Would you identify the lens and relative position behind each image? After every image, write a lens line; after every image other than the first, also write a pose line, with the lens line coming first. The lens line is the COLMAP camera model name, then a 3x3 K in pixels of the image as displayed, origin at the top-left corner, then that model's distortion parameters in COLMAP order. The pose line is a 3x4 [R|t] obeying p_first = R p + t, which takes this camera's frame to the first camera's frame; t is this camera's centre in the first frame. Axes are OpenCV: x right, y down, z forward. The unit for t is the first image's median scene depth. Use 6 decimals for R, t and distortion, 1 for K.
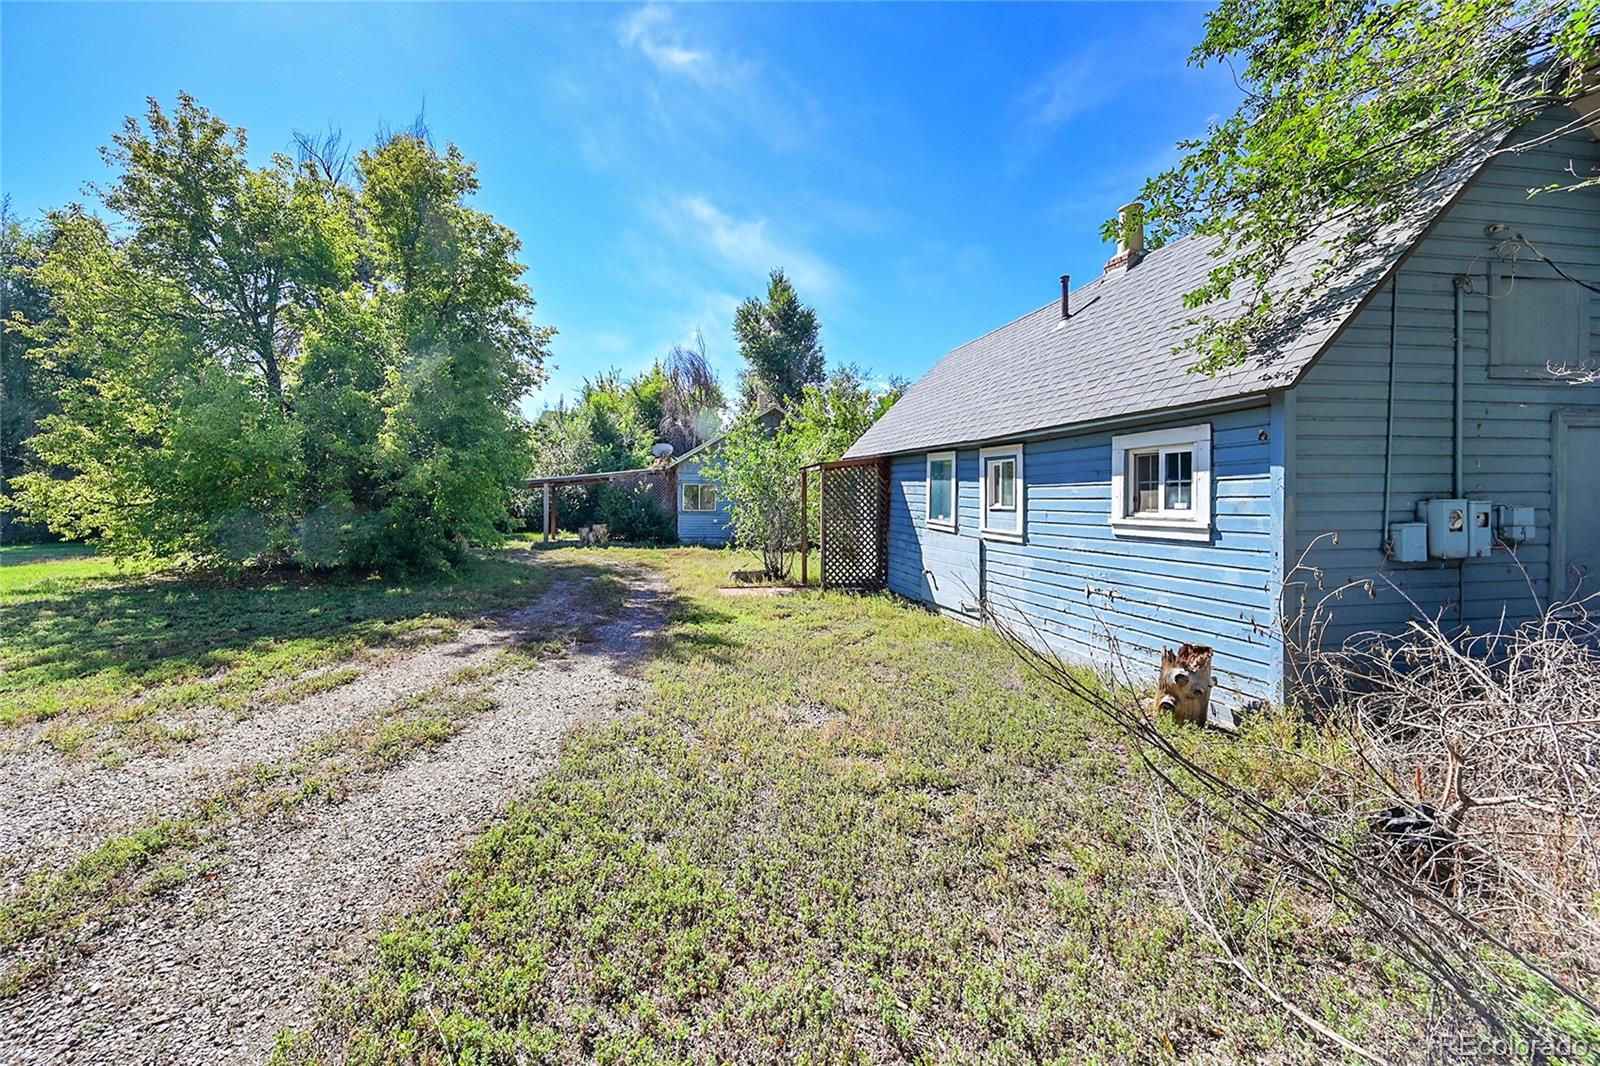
lens RADIAL K [[642.8, 0, 795.9], [0, 642.8, 521.3], [0, 0, 1]] dist [-0.000218, -0.000002]
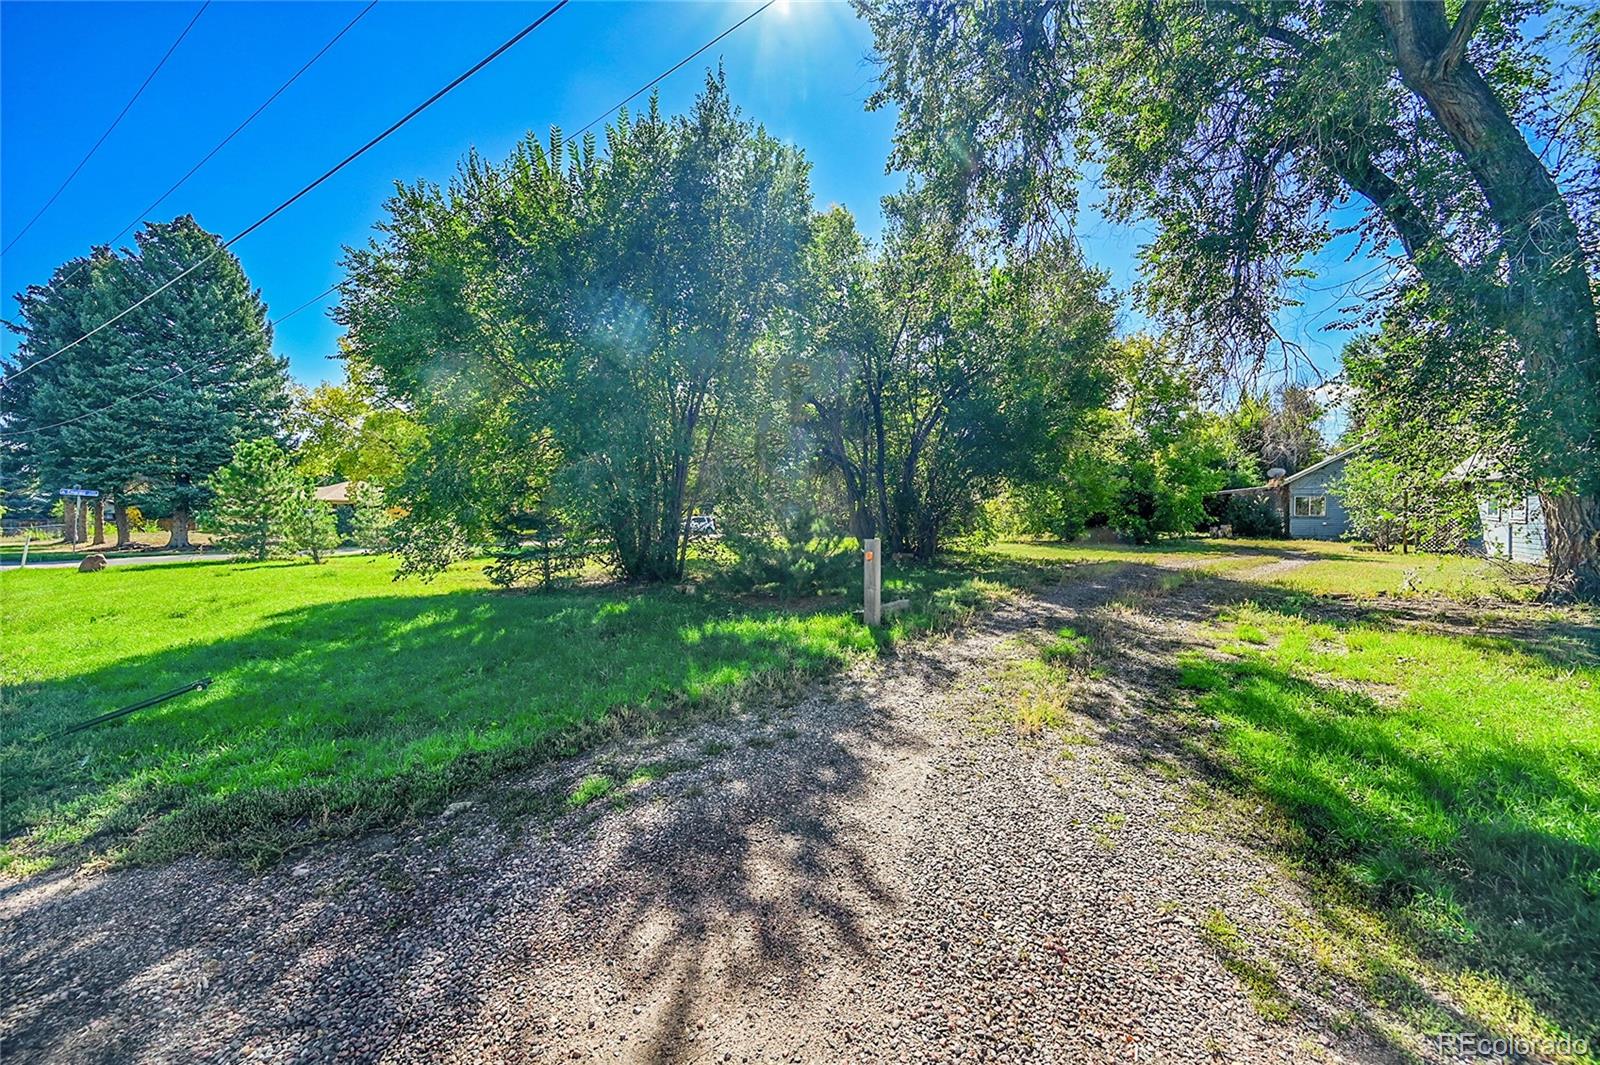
lens RADIAL K [[642.1, 0, 799.3], [0, 642.1, 527.2], [0, 0, 1]] dist [0.000281, 0.000002]
pose [[0.717107, 0.011364, -0.696870, 0.021926], [-0.017941, 0.999837, -0.002158, 0.028913], [0.696732, 0.014050, 0.717194, -0.708683]]
